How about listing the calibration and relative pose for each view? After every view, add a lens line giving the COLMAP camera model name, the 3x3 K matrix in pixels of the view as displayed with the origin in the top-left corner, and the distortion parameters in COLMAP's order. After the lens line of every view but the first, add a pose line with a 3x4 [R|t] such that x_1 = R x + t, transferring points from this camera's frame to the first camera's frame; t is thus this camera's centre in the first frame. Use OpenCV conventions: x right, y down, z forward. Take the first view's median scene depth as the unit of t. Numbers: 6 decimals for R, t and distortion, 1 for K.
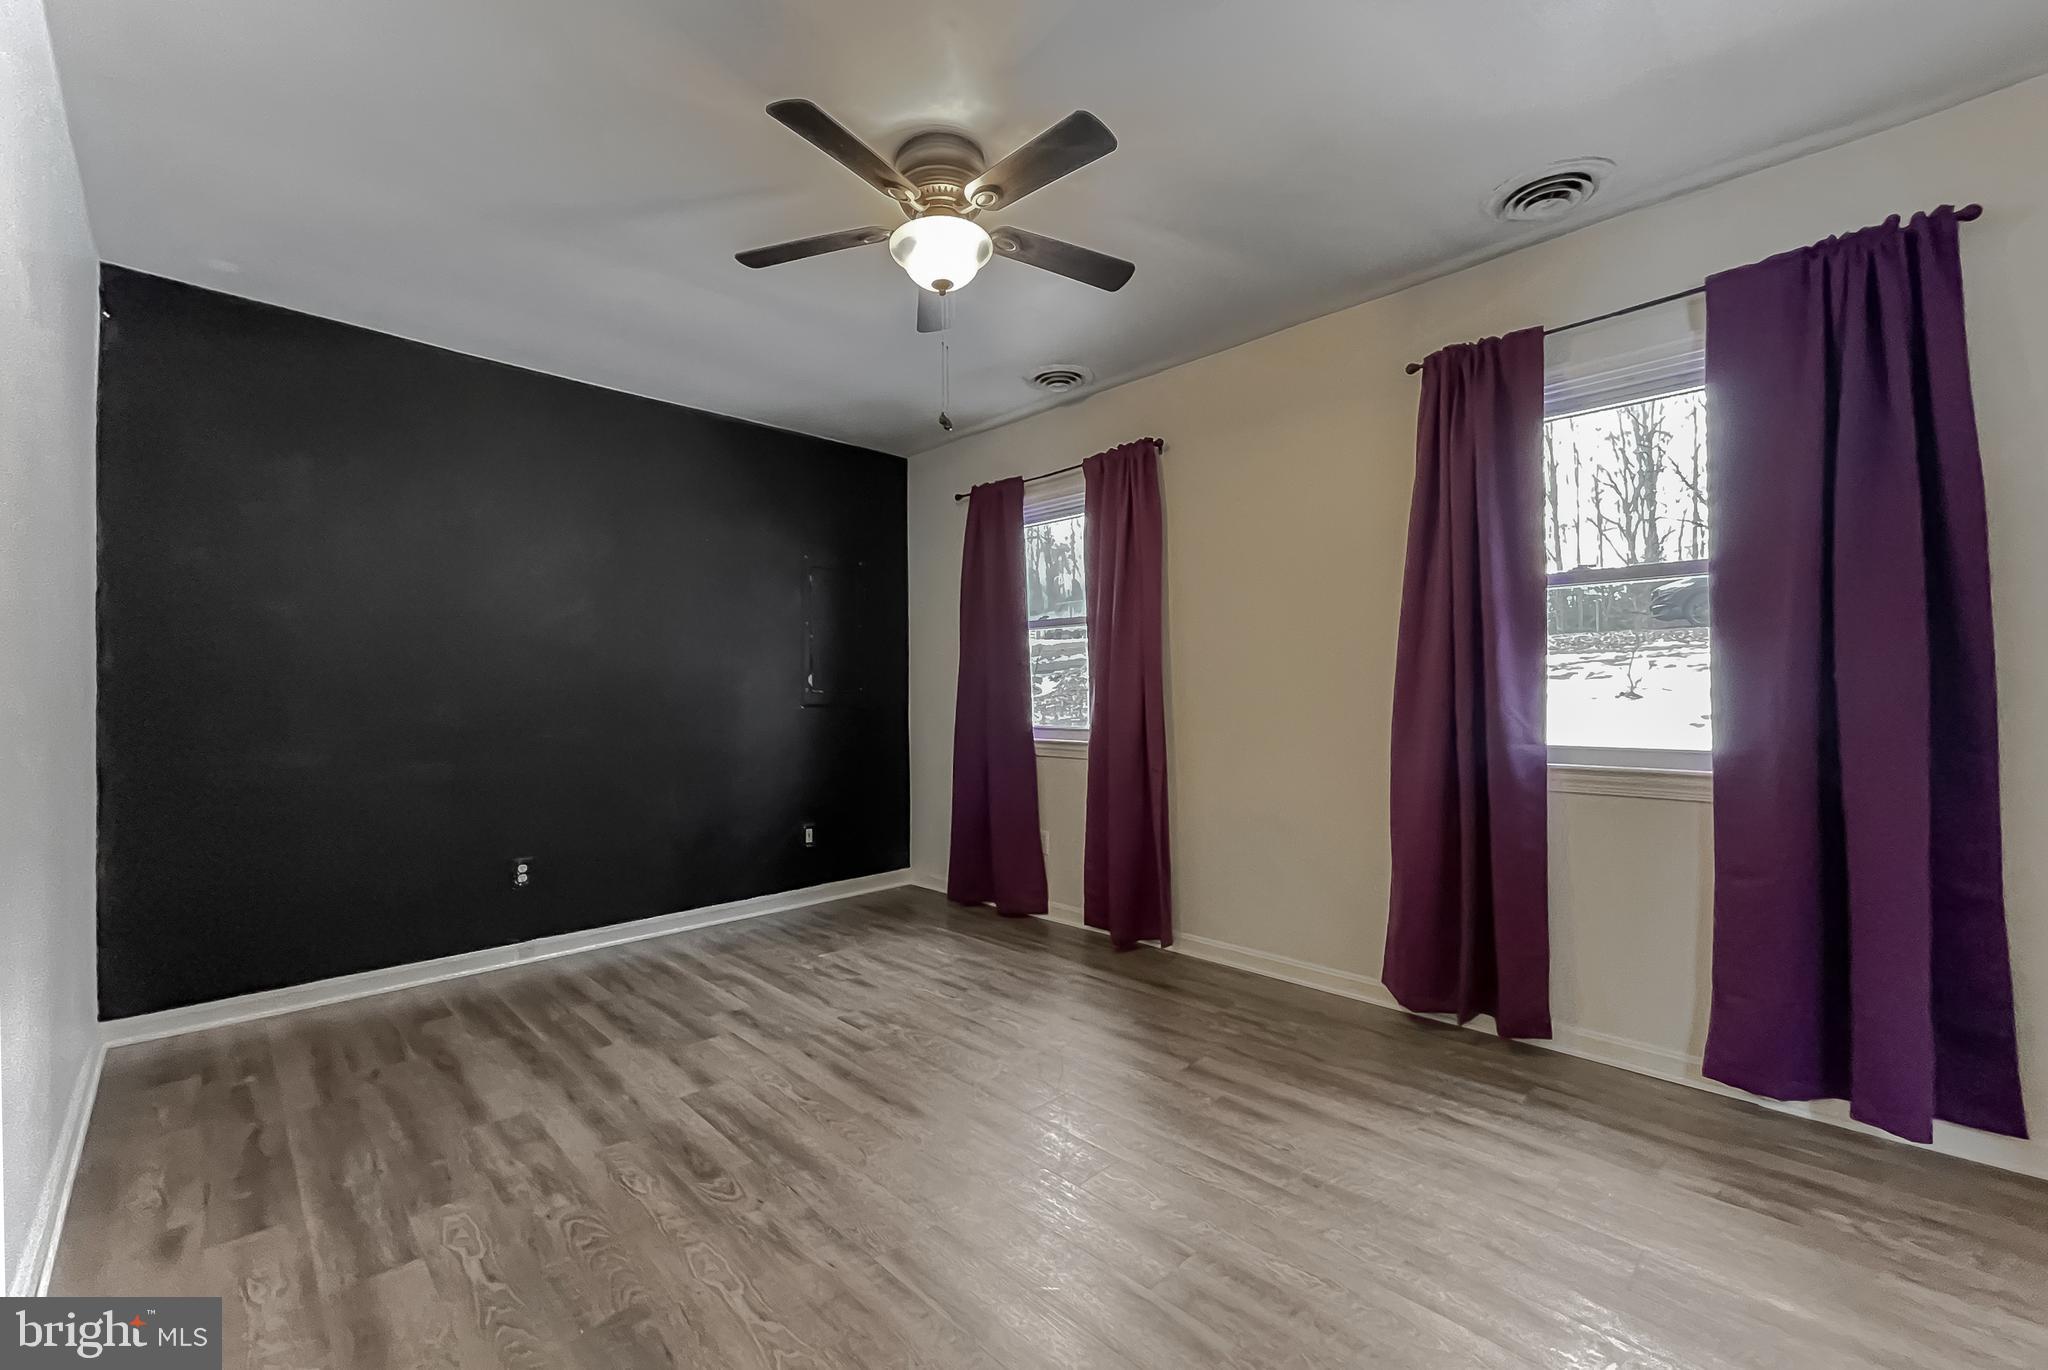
lens RADIAL K [[841.6, 0, 1024.0], [0, 841.6, 685.0], [0, 0, 1]] dist [-0.004150, 0.000231]
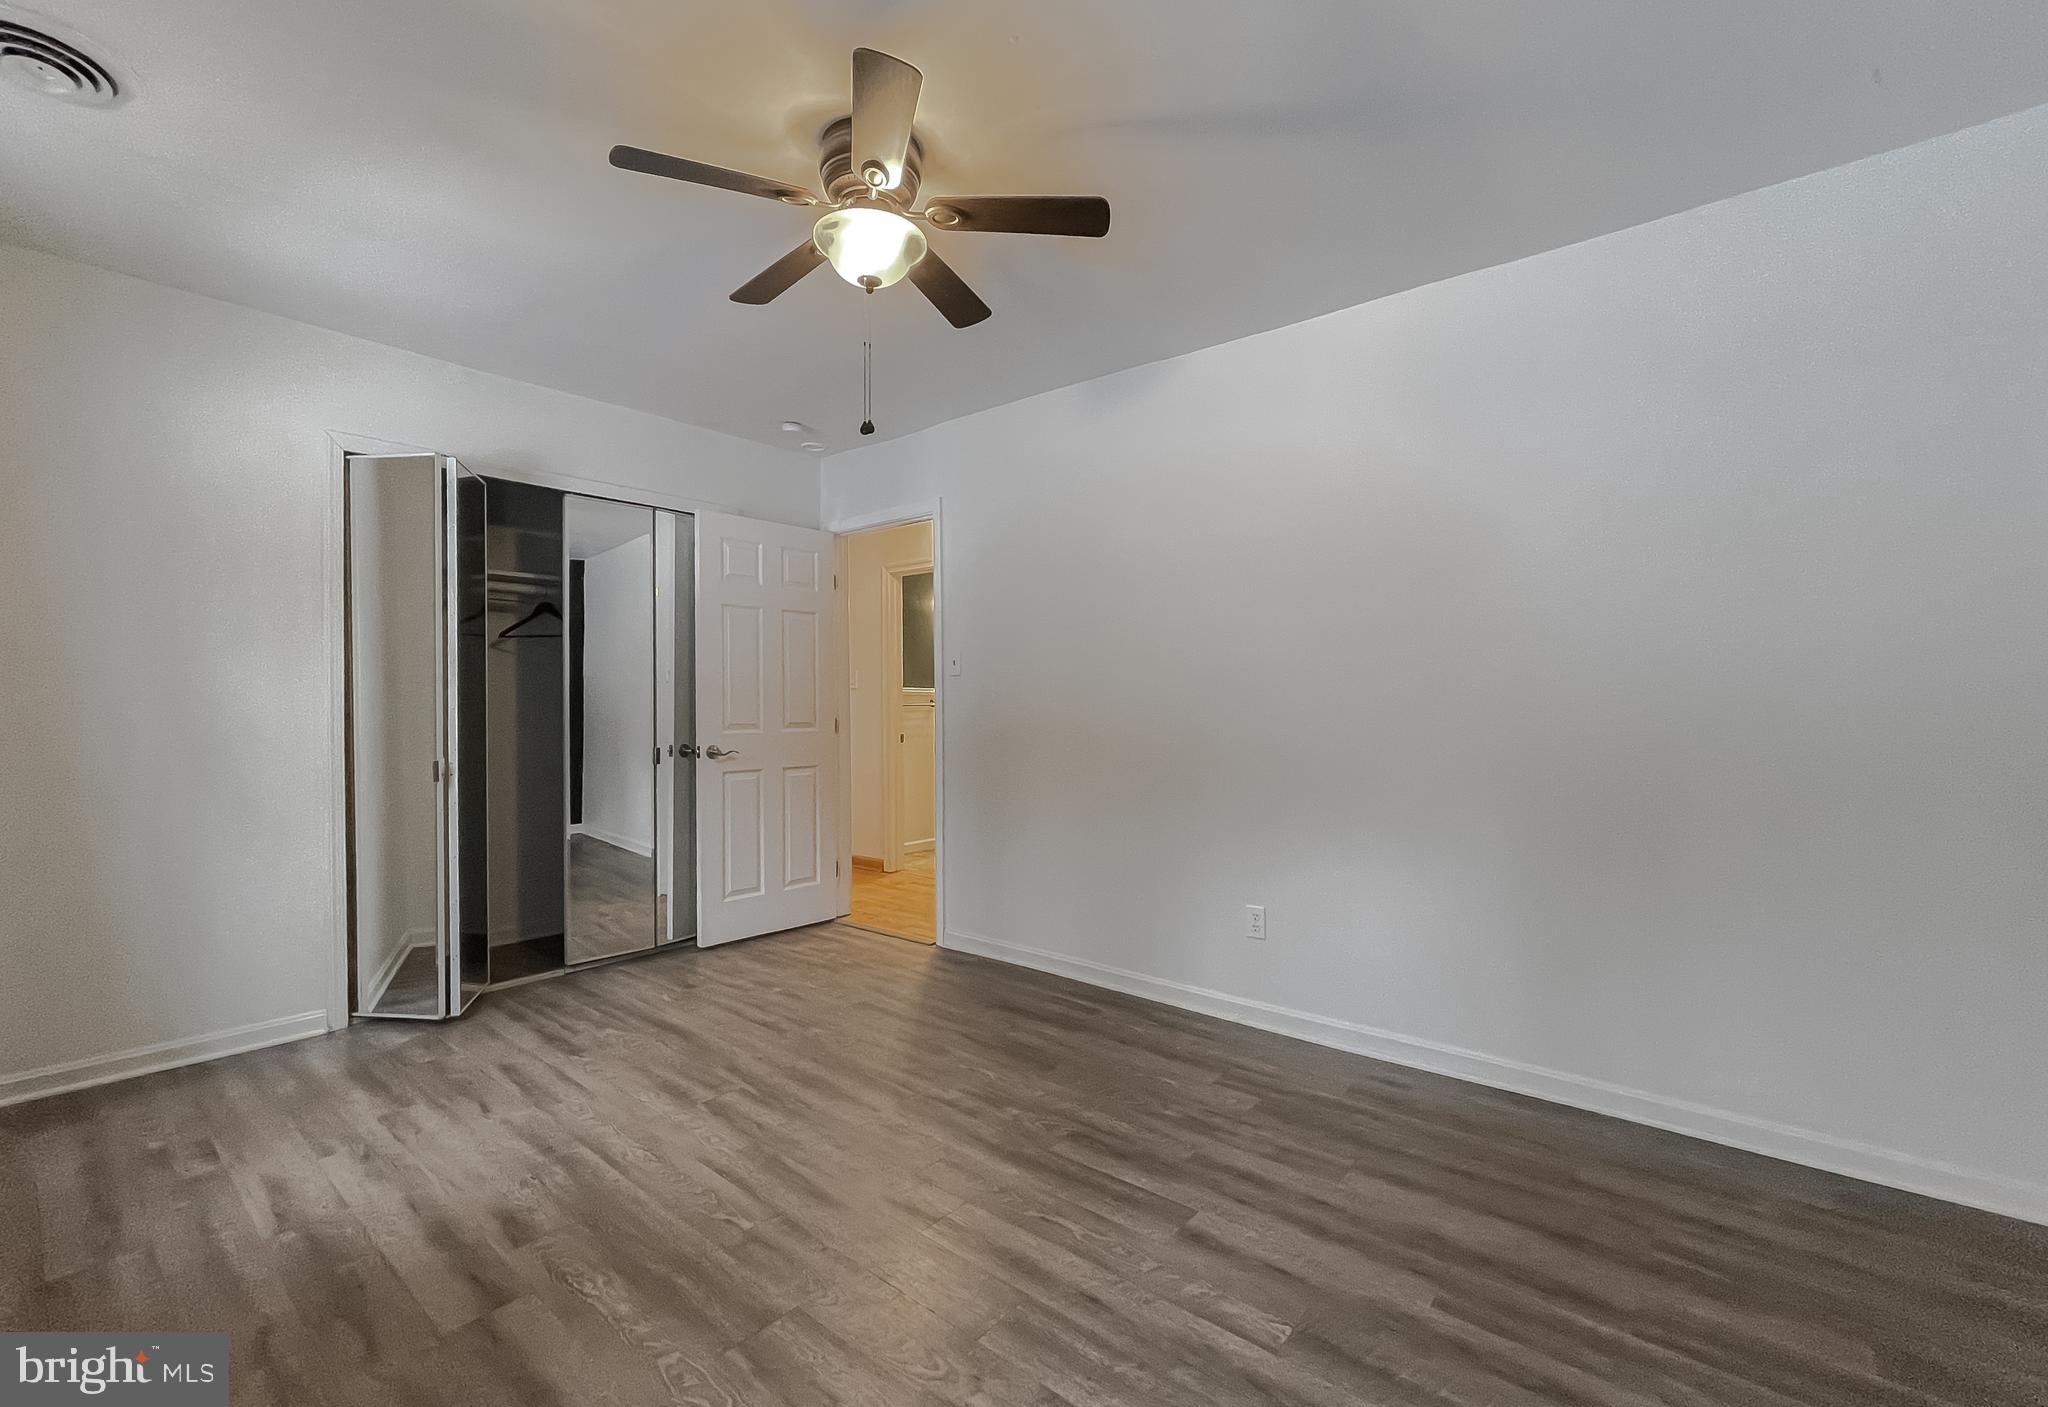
lens RADIAL K [[864.4, 0, 1024.0], [0, 864.4, 703.5], [0, 0, 1]] dist [-0.000491, 0.006079]
pose [[-0.995035, 0.007395, -0.099246, -0.154512], [0.008454, 0.999912, -0.010248, -0.004702], [0.099161, -0.011036, -0.995010, 1.803278]]
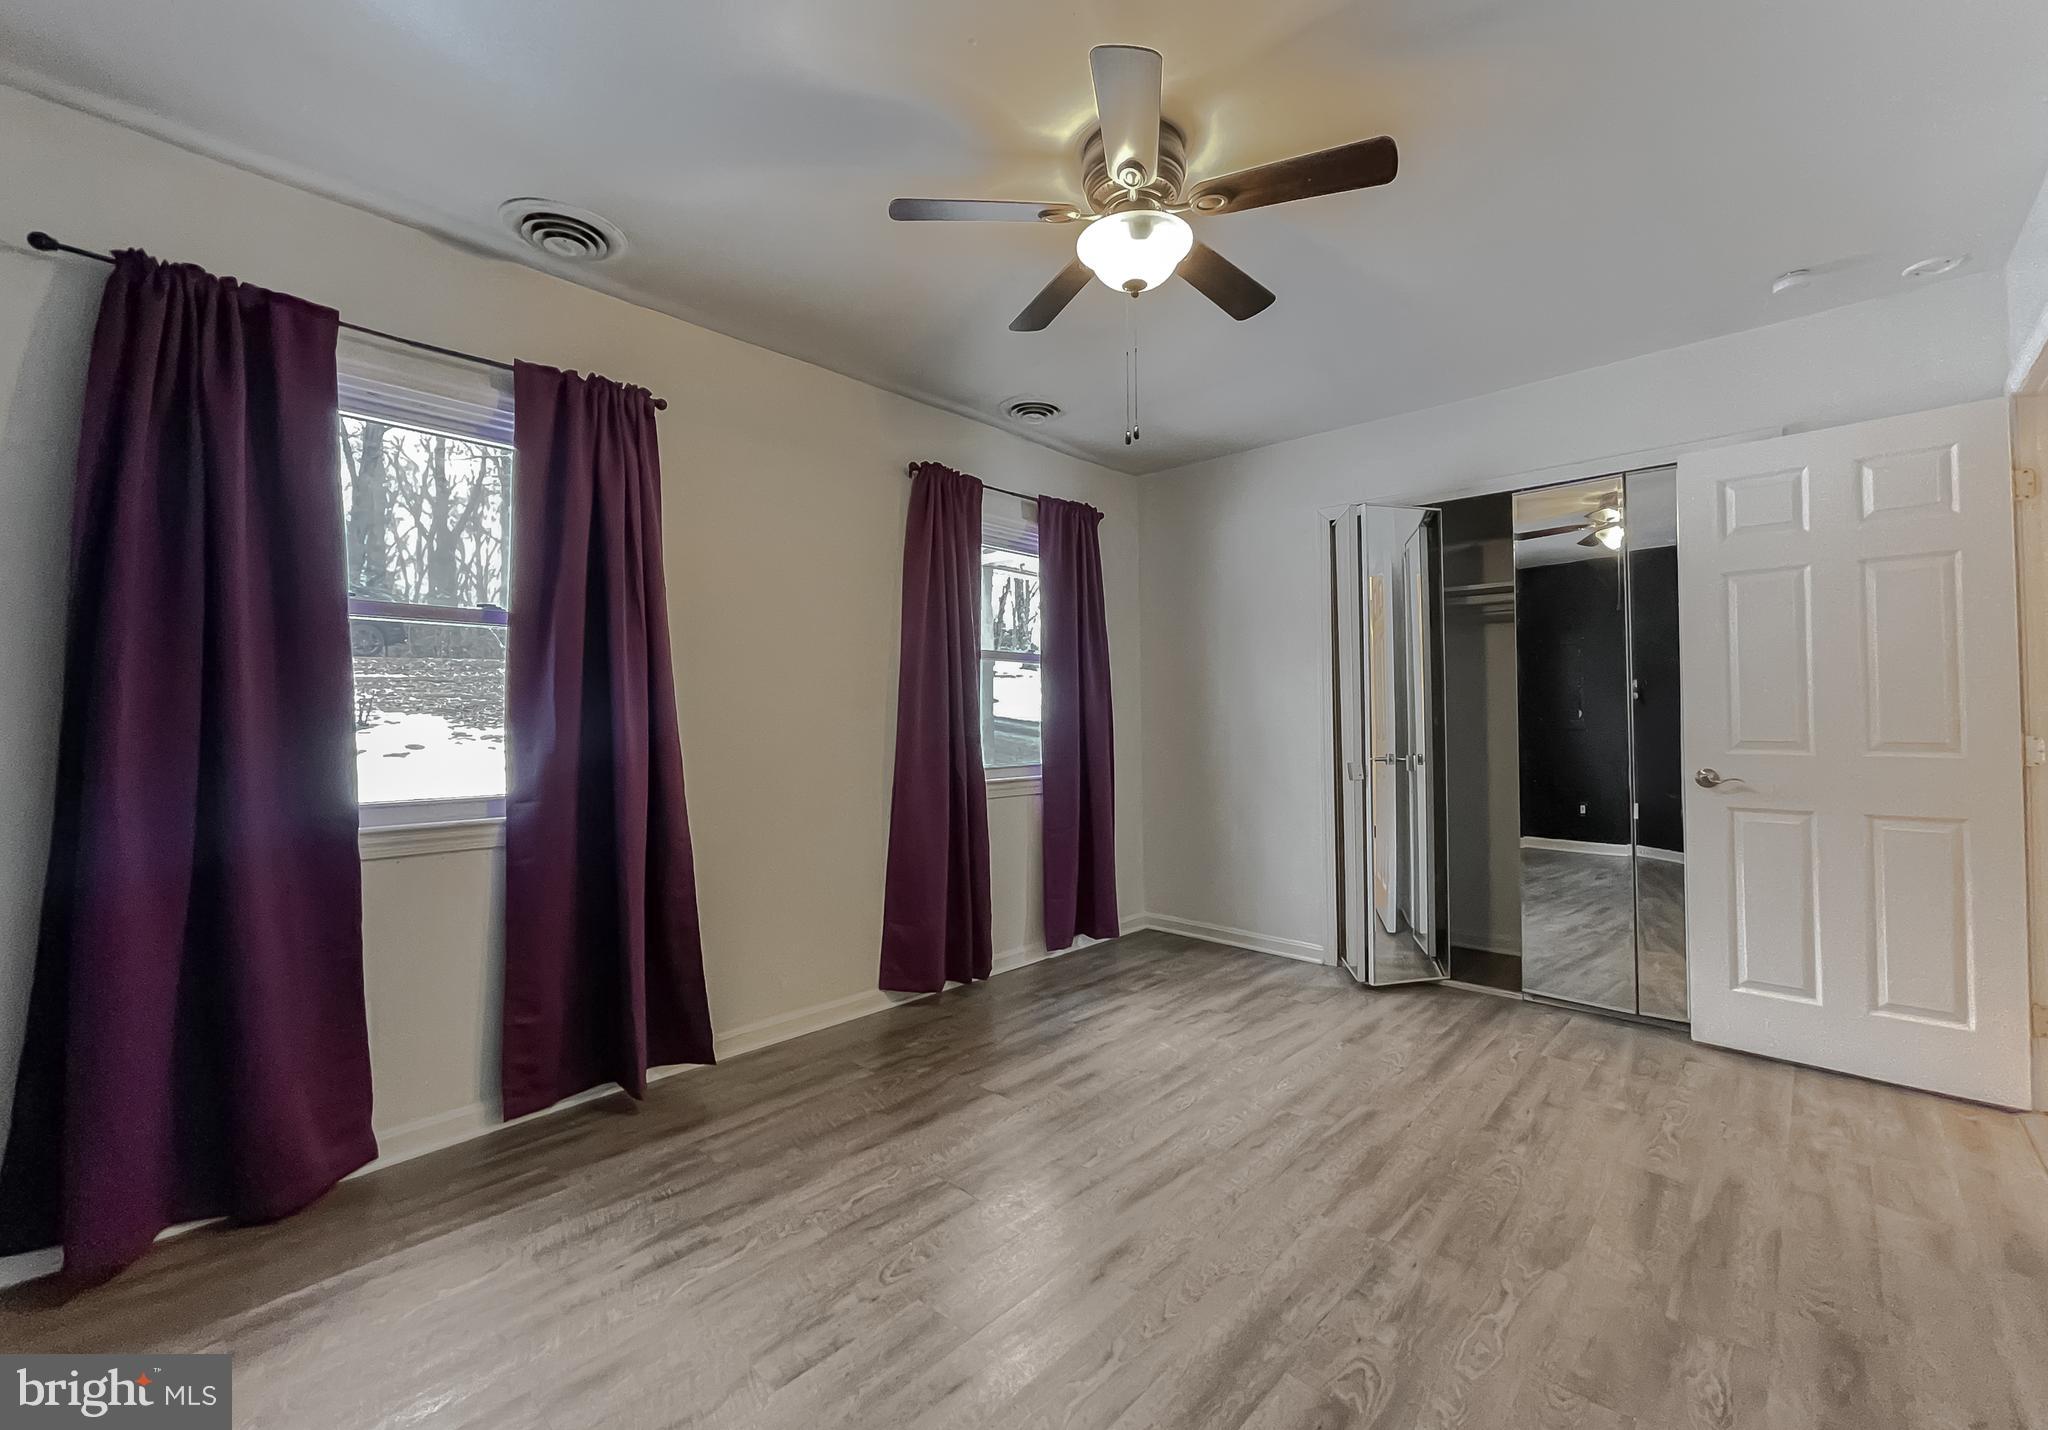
lens RADIAL K [[852.6, 0, 1012.7], [0, 852.6, 695.3], [0, 0, 1]] dist [-0.004251, 0.000150]
pose [[-0.035104, 0.036002, 0.998735, -0.917006], [-0.004149, 0.999337, -0.036169, -0.000726], [-0.999375, -0.005414, -0.034931, 1.075487]]
